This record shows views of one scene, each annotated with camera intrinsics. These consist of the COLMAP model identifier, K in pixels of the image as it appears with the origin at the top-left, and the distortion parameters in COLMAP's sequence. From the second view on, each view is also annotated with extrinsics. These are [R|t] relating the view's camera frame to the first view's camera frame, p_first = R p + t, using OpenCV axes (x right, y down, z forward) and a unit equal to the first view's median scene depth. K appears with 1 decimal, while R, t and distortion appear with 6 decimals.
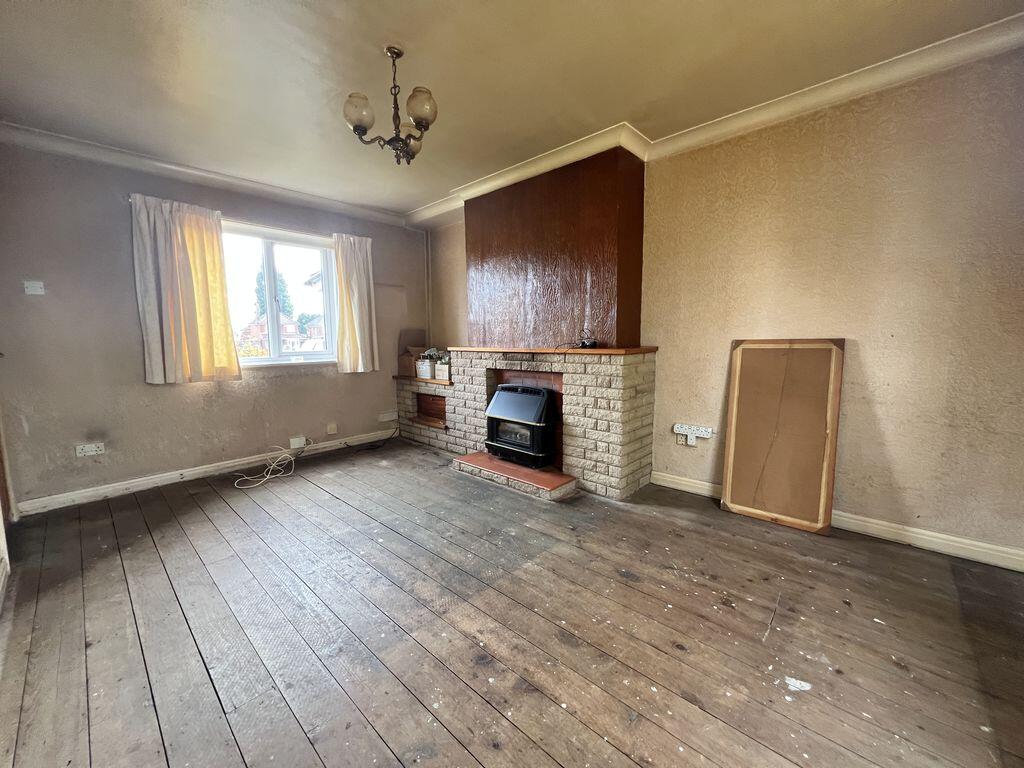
lens RADIAL K [[409.2, 0, 508.0], [0, 409.2, 381.5], [0, 0, 1]] dist [0.003977, -0.001012]
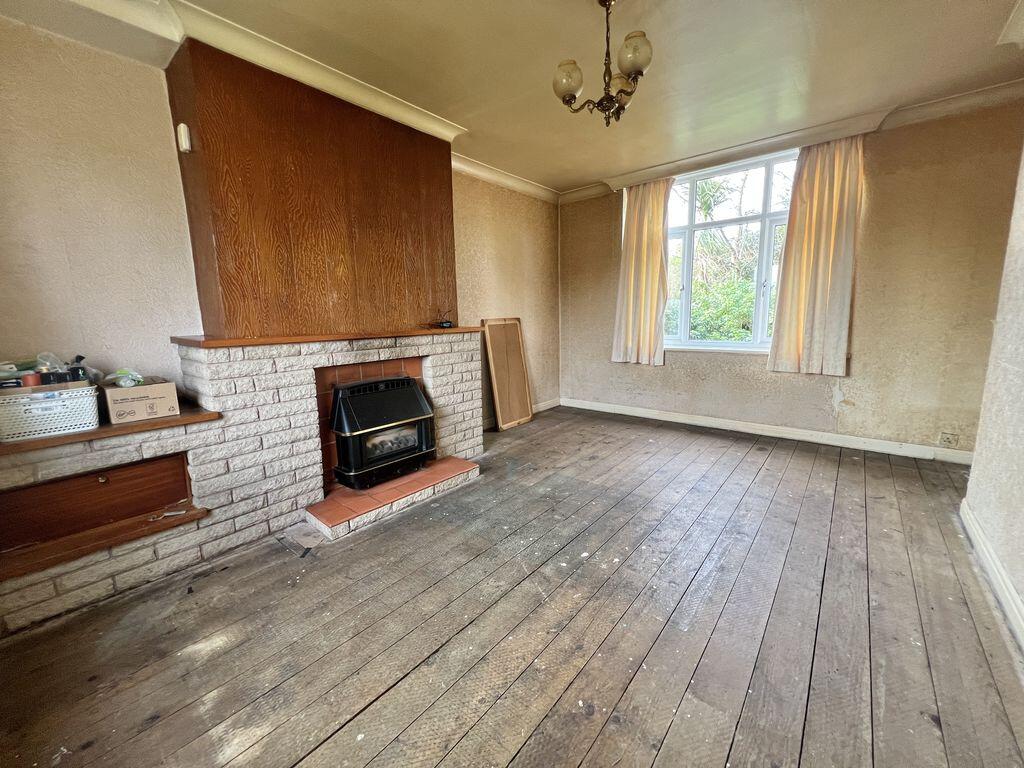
lens RADIAL K [[409.2, 0, 508.4], [0, 409.2, 383.5], [0, 0, 1]] dist [0.003977, -0.001012]
pose [[-0.051472, -0.150841, 0.987217, -0.867107], [0.133059, 0.978678, 0.156474, -0.086514], [-0.989771, 0.139412, -0.030304, 0.910042]]
